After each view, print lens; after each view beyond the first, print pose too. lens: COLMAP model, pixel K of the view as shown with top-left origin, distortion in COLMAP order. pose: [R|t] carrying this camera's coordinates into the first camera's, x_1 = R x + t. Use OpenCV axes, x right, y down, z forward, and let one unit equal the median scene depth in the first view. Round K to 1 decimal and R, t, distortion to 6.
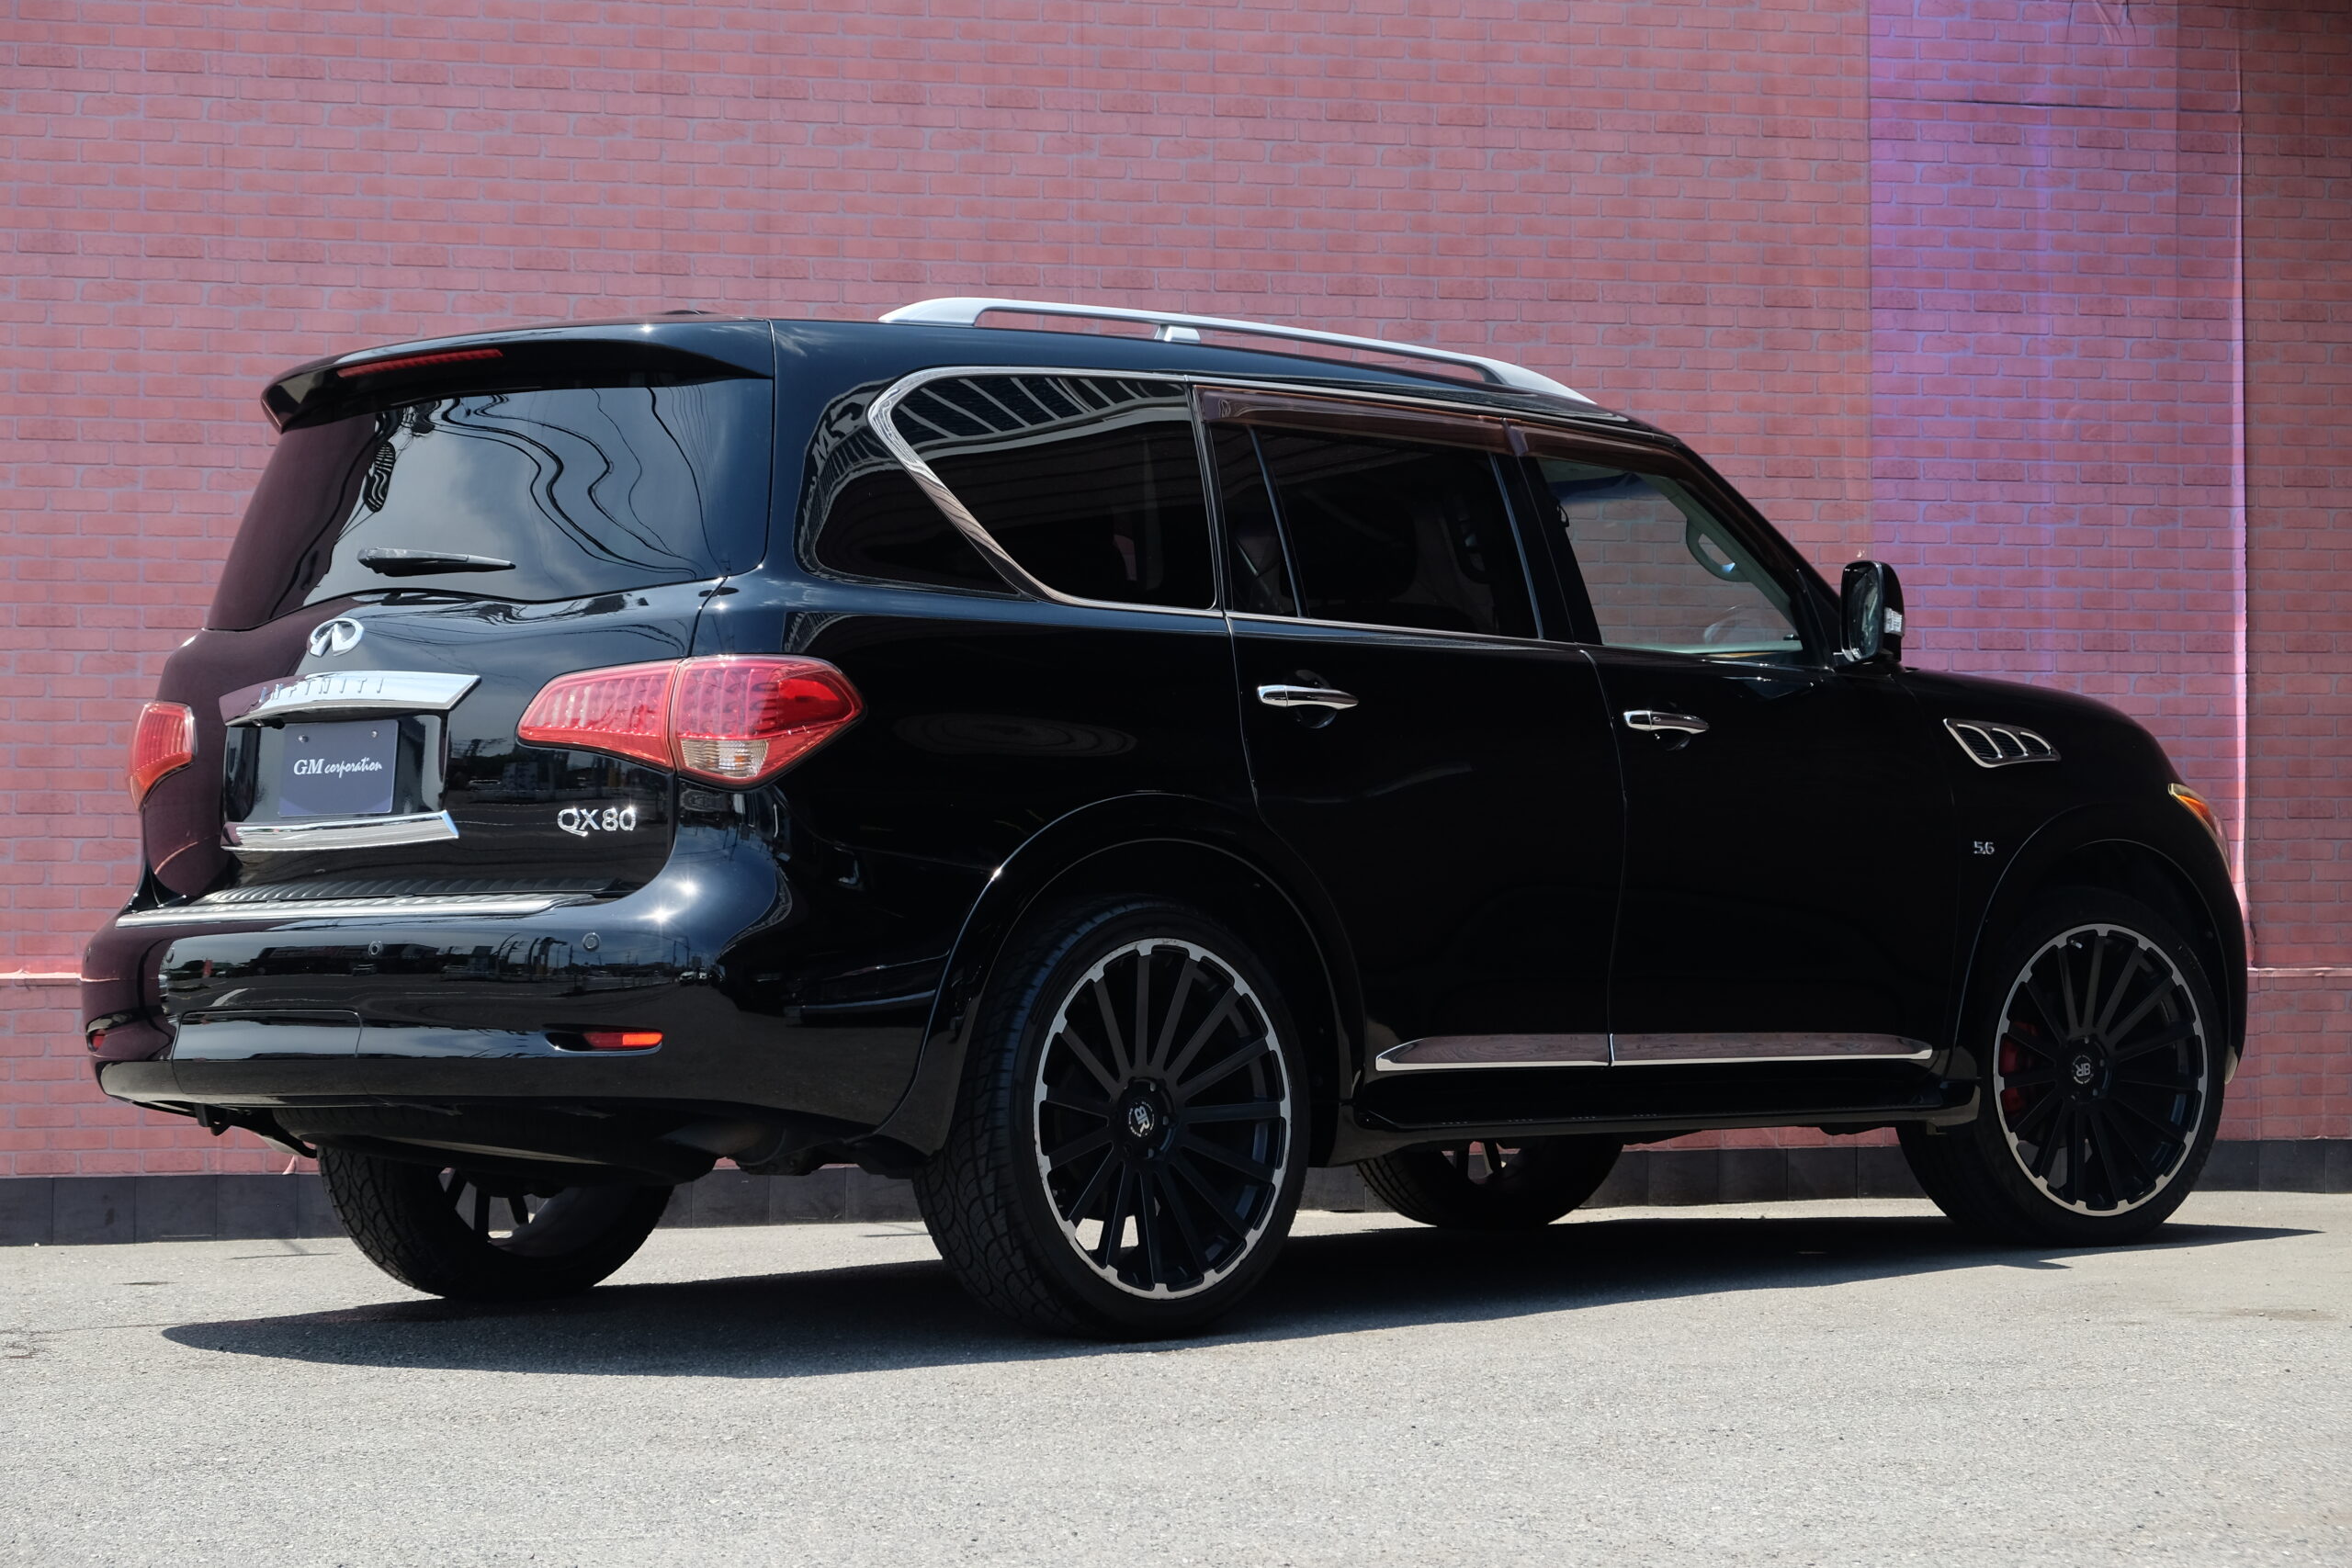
lens RADIAL K [[5204.2, 0, 1176.0], [0, 5204.2, 784.0], [0, 0, 1]] dist [0.002884, 0.533720]
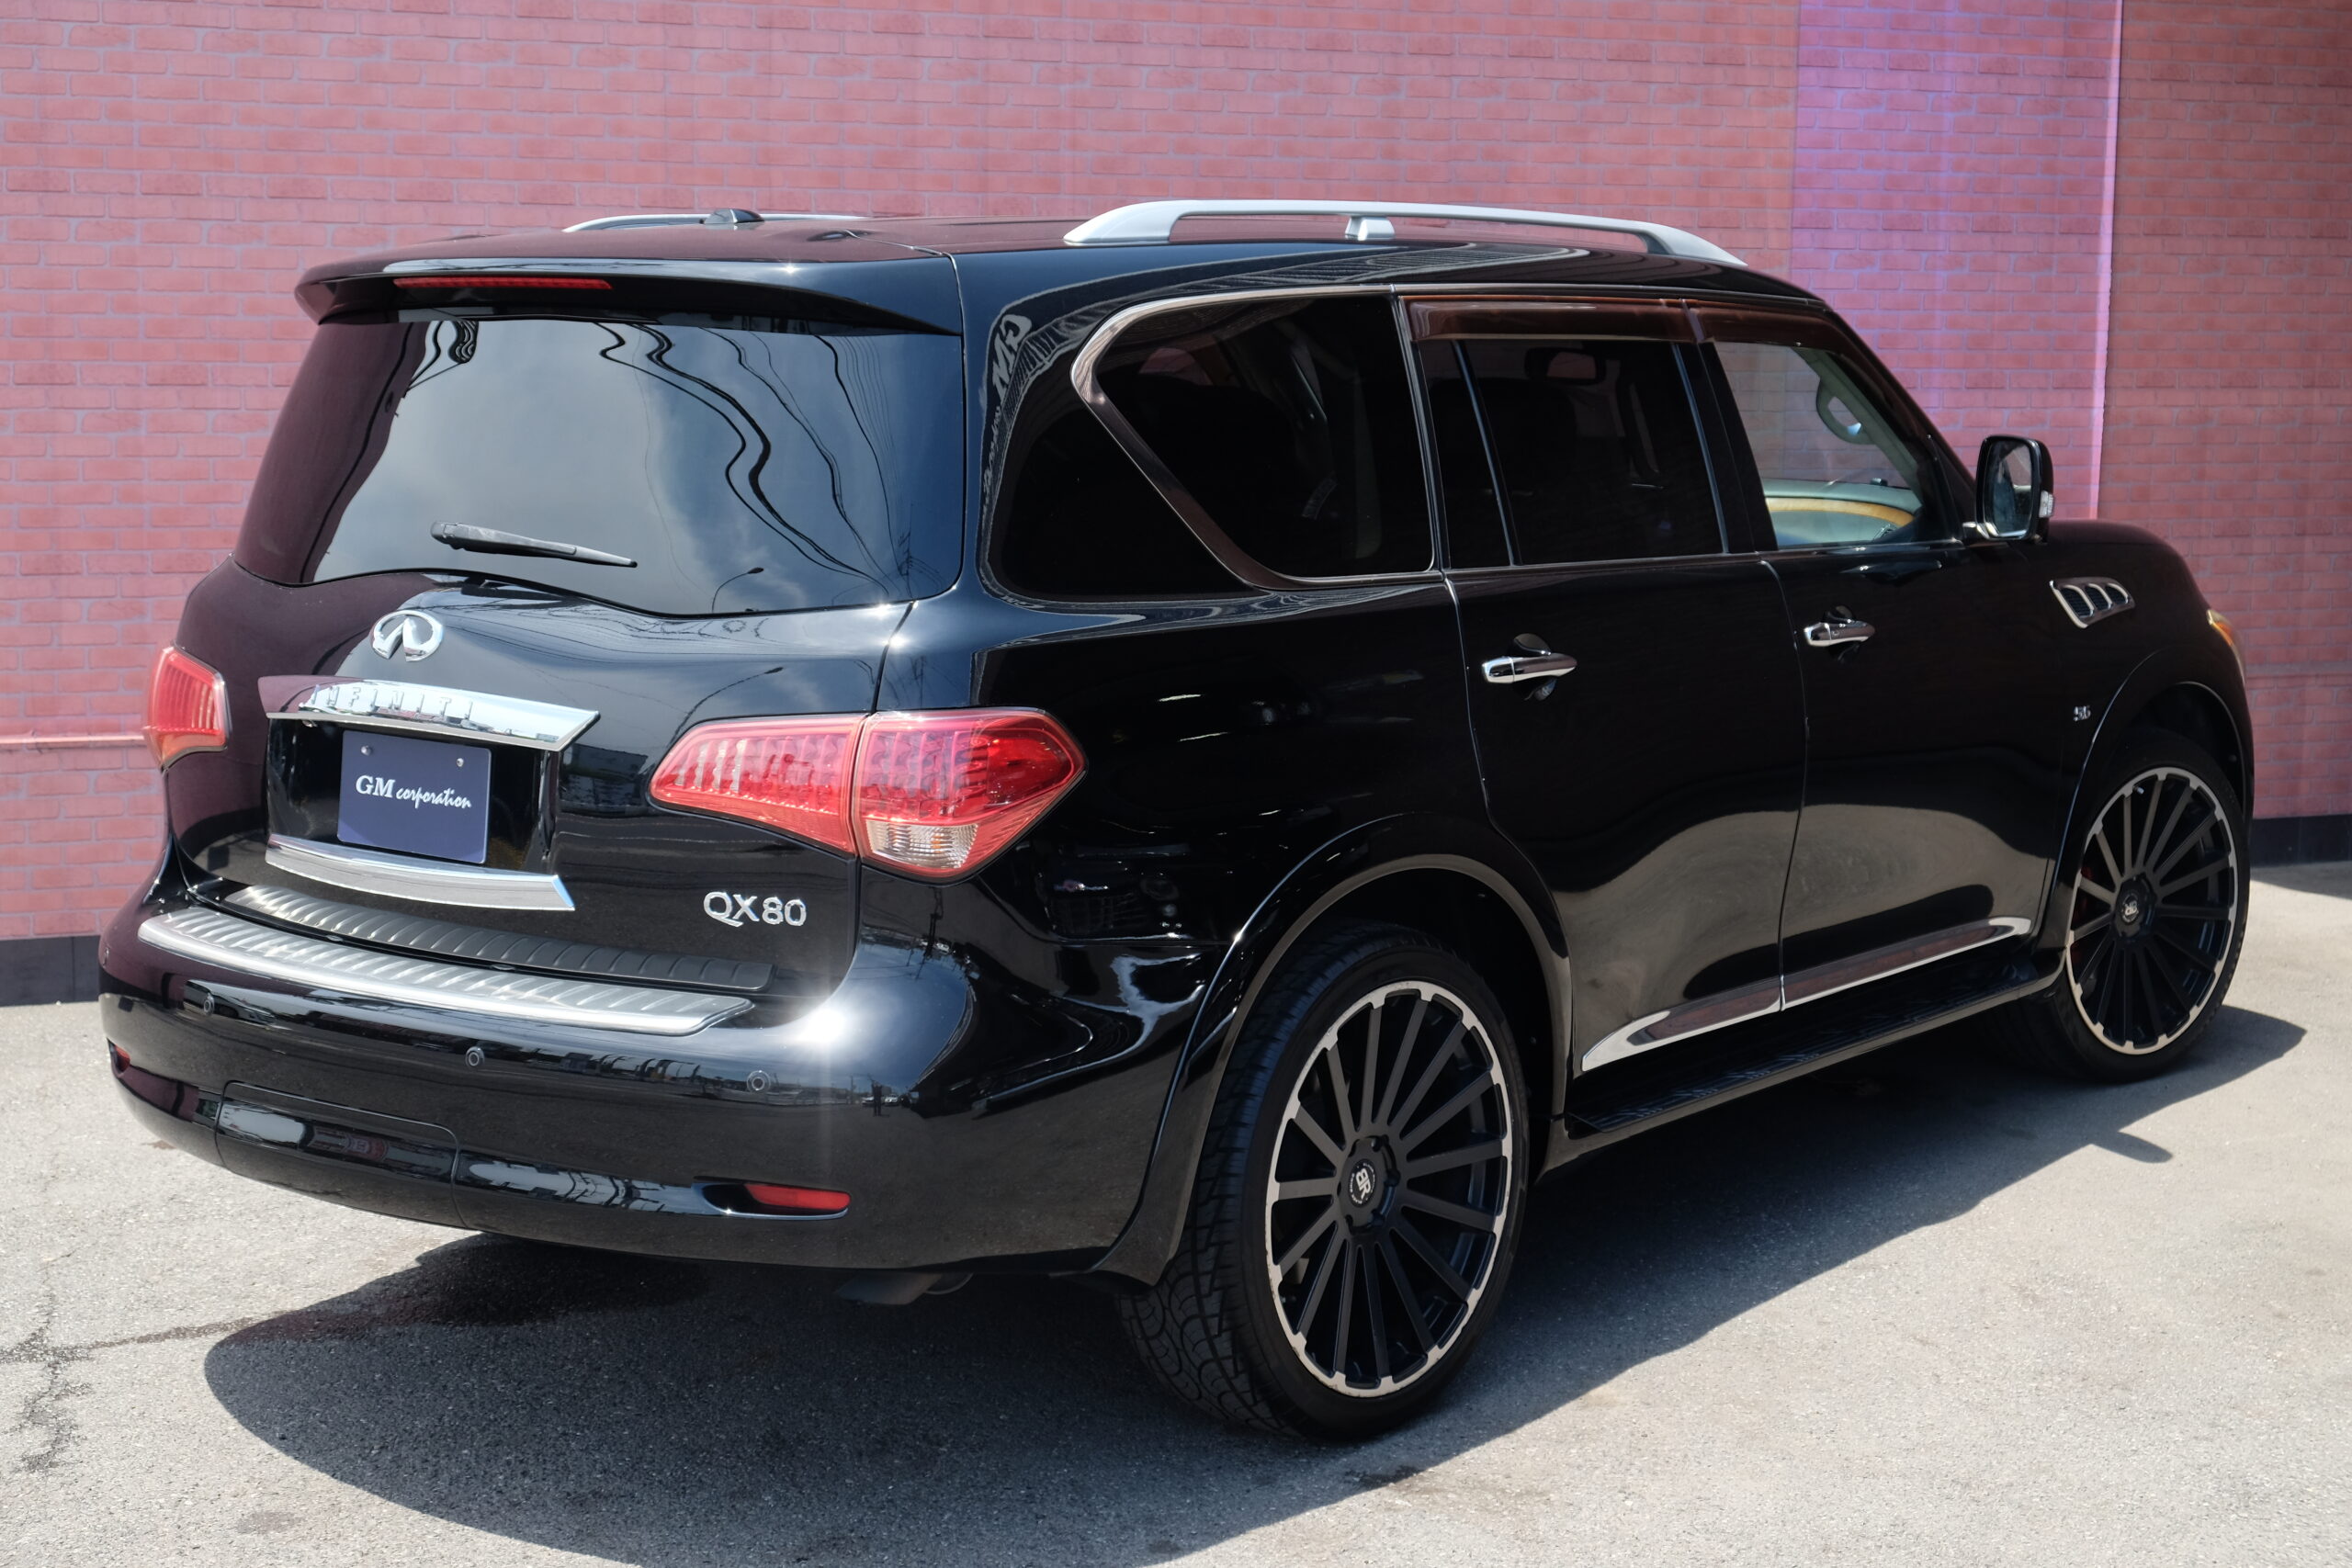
lens RADIAL K [[3426.9, 0, 1181.1], [0, 3426.9, 772.6], [0, 0, 1]] dist [0.019716, 0.004011]
pose [[0.994990, 0.001936, 0.099953, -0.067626], [-0.018835, 0.985538, 0.168405, -0.070987], [-0.098181, -0.169444, 0.980637, 0.328452]]
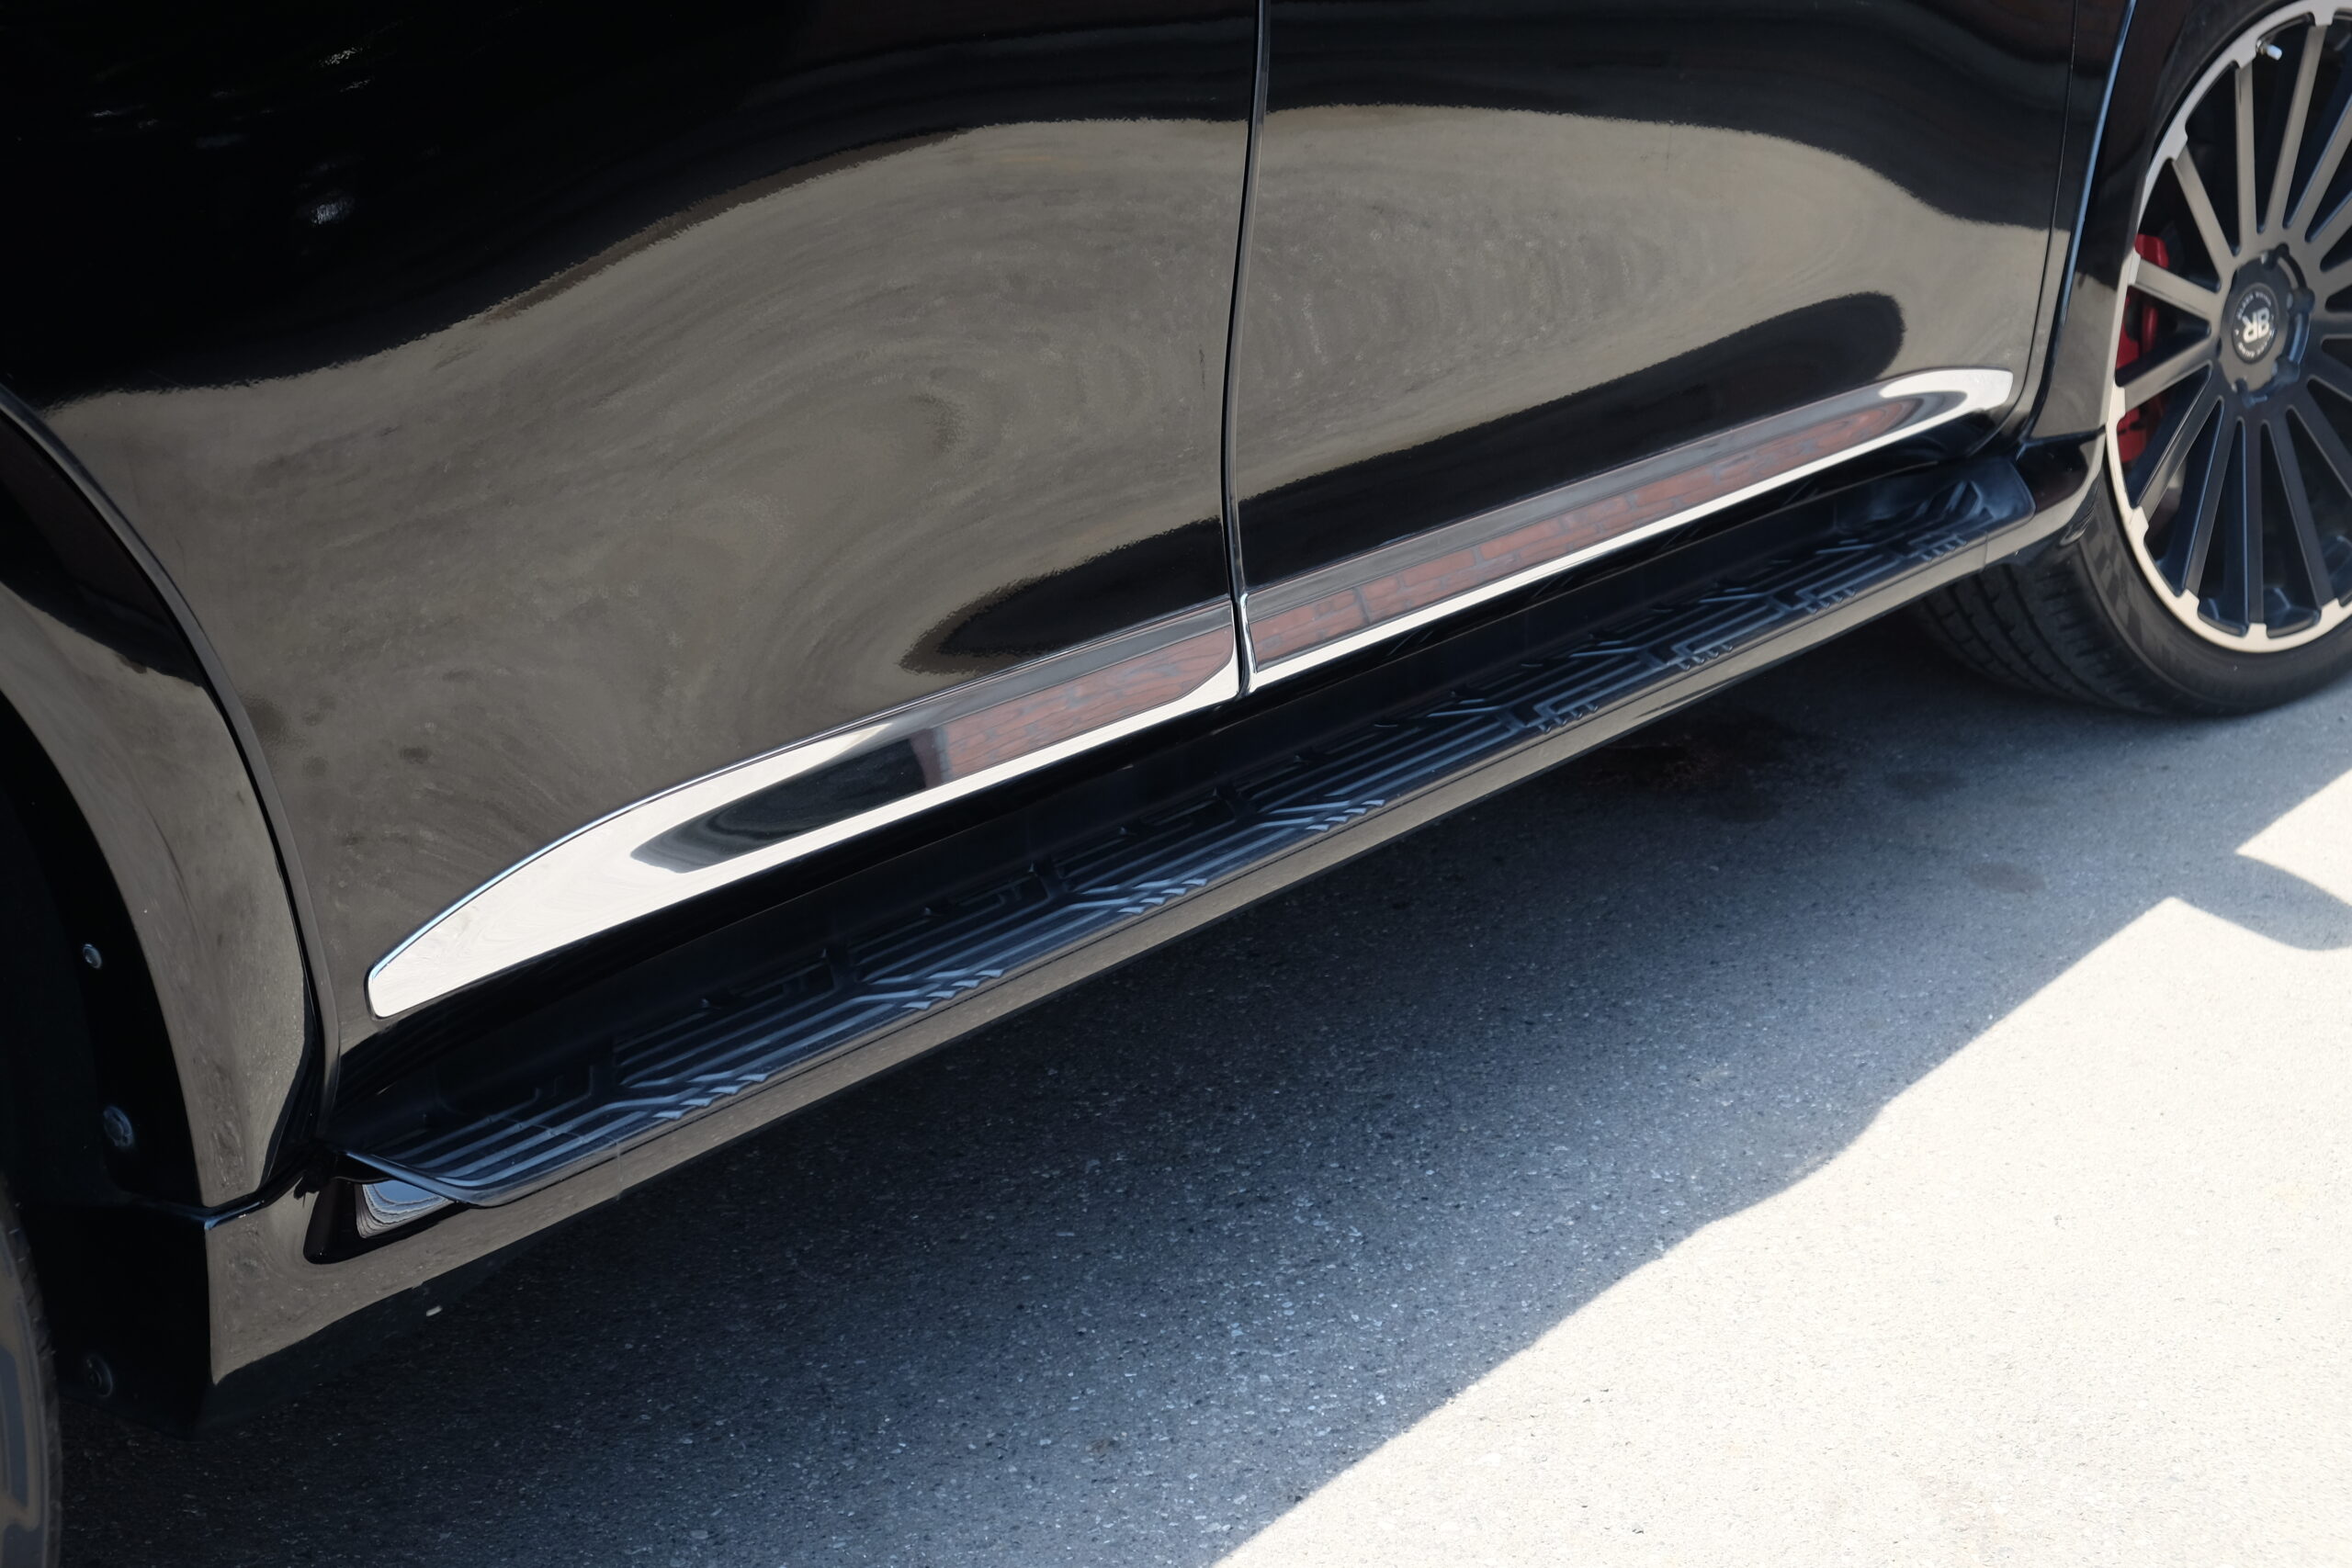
lens RADIAL K [[3407.5, 0, 1176.0], [0, 3407.5, 784.0], [0, 0, 1]] dist [0.003279, -0.007666]
pose [[0.995546, -0.073139, 0.059490, 0.053564], [0.050481, 0.946465, 0.318834, -0.005829], [-0.079624, -0.314411, 0.945942, 0.636140]]
